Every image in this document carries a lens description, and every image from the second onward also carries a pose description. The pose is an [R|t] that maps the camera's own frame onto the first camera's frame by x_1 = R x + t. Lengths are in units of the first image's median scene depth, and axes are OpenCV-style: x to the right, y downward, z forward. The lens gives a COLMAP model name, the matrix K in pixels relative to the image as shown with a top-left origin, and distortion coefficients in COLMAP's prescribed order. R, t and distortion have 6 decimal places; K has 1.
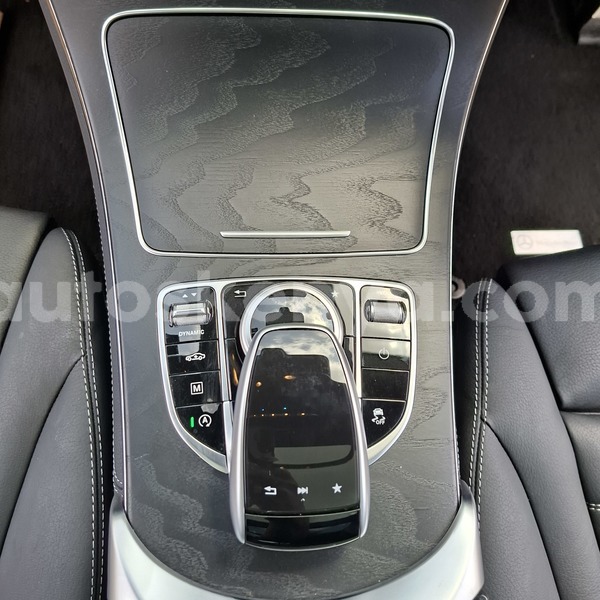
lens RADIAL K [[570.4, 0, 298.4], [0, 570.4, 285.7], [0, 0, 1]] dist [0.141976, -0.206466]
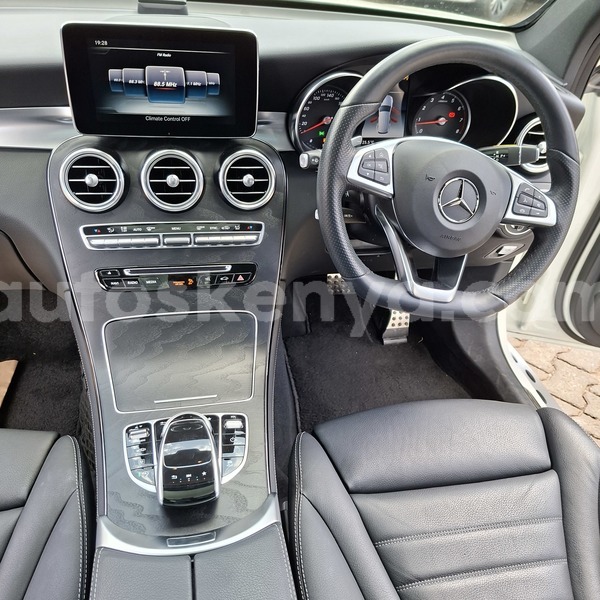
lens RADIAL K [[571.8, 0, 311.6], [0, 571.8, 298.4], [0, 0, 1]] dist [0.128267, -0.199096]
pose [[0.986790, -0.094358, 0.131686, 0.156061], [0.151800, 0.822465, -0.548185, 0.688303], [-0.056582, 0.560934, 0.825925, -0.820360]]
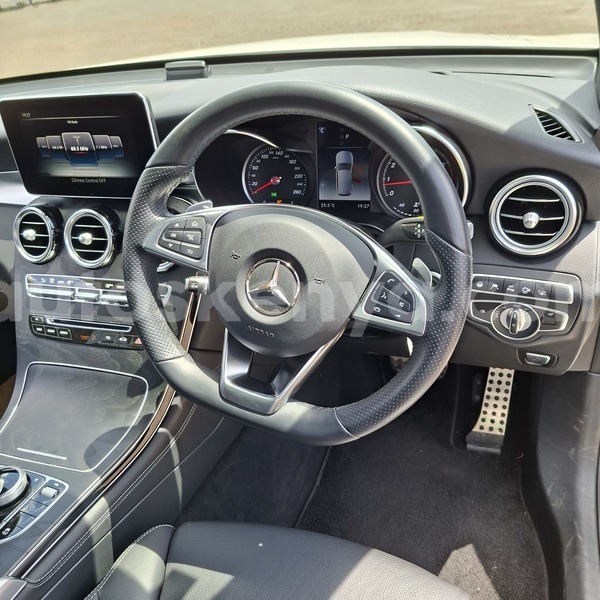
lens RADIAL K [[571.8, 0, 311.6], [0, 571.8, 298.4], [0, 0, 1]] dist [0.128267, -0.199096]
pose [[0.906197, 0.031332, -0.421694, 1.437743], [-0.290918, 0.769926, -0.567962, 0.334103], [0.306878, 0.637364, 0.706819, -0.491413]]
